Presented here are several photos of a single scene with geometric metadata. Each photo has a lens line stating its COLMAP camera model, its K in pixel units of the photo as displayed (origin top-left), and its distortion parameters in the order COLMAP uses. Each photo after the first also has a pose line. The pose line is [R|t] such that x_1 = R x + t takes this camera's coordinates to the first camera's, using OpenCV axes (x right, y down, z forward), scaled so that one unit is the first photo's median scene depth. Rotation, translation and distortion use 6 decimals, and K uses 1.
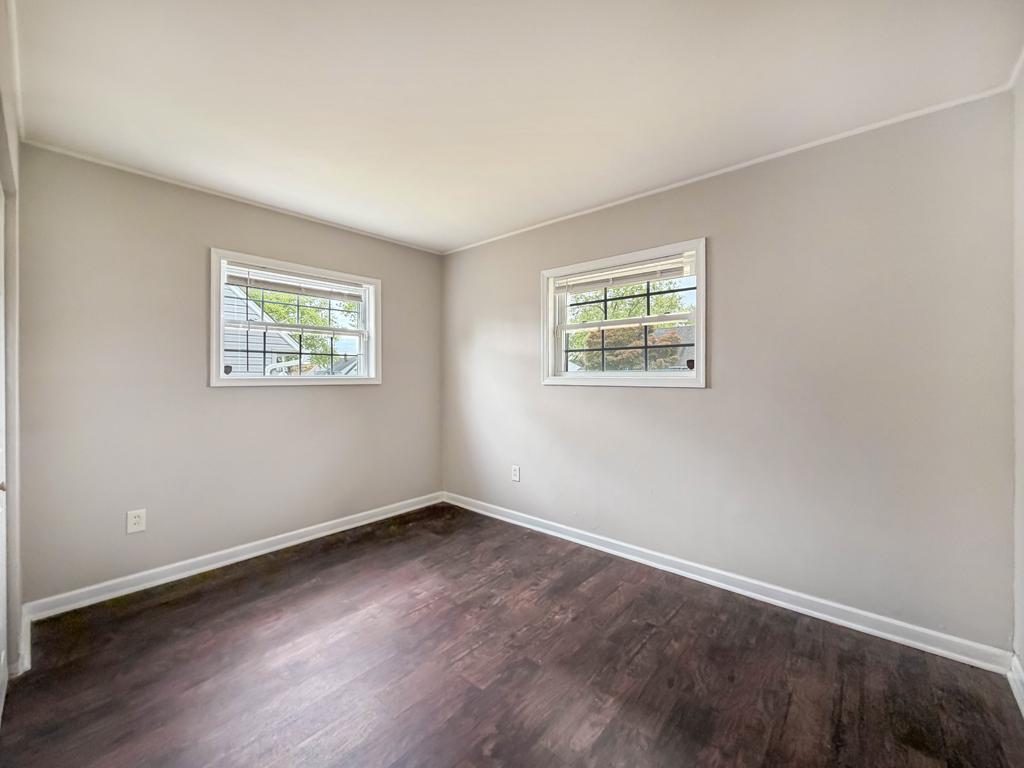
lens RADIAL K [[417.6, 0, 512.6], [0, 417.6, 380.0], [0, 0, 1]] dist [-0.000079, -0.000032]
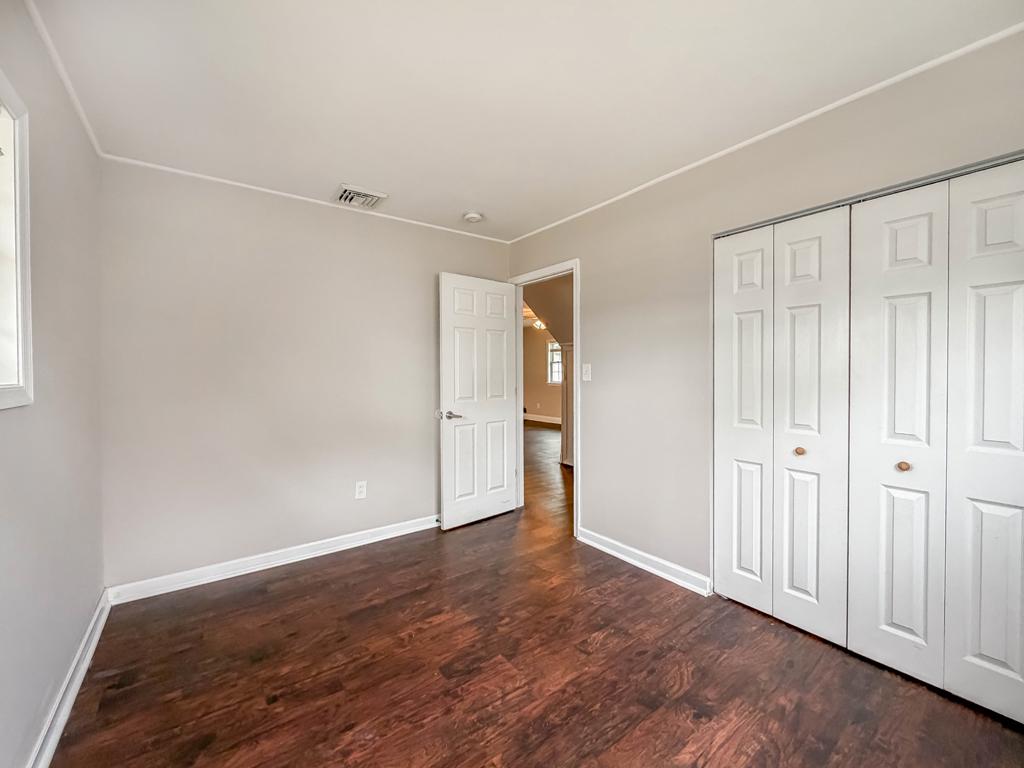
lens RADIAL K [[417.6, 0, 512.6], [0, 417.6, 380.0], [0, 0, 1]] dist [-0.000079, -0.000032]
pose [[-0.977410, 0.003844, 0.211319, -0.314641], [0.009717, 0.999595, 0.026761, -0.024560], [-0.211130, 0.028210, -0.977051, 1.900770]]
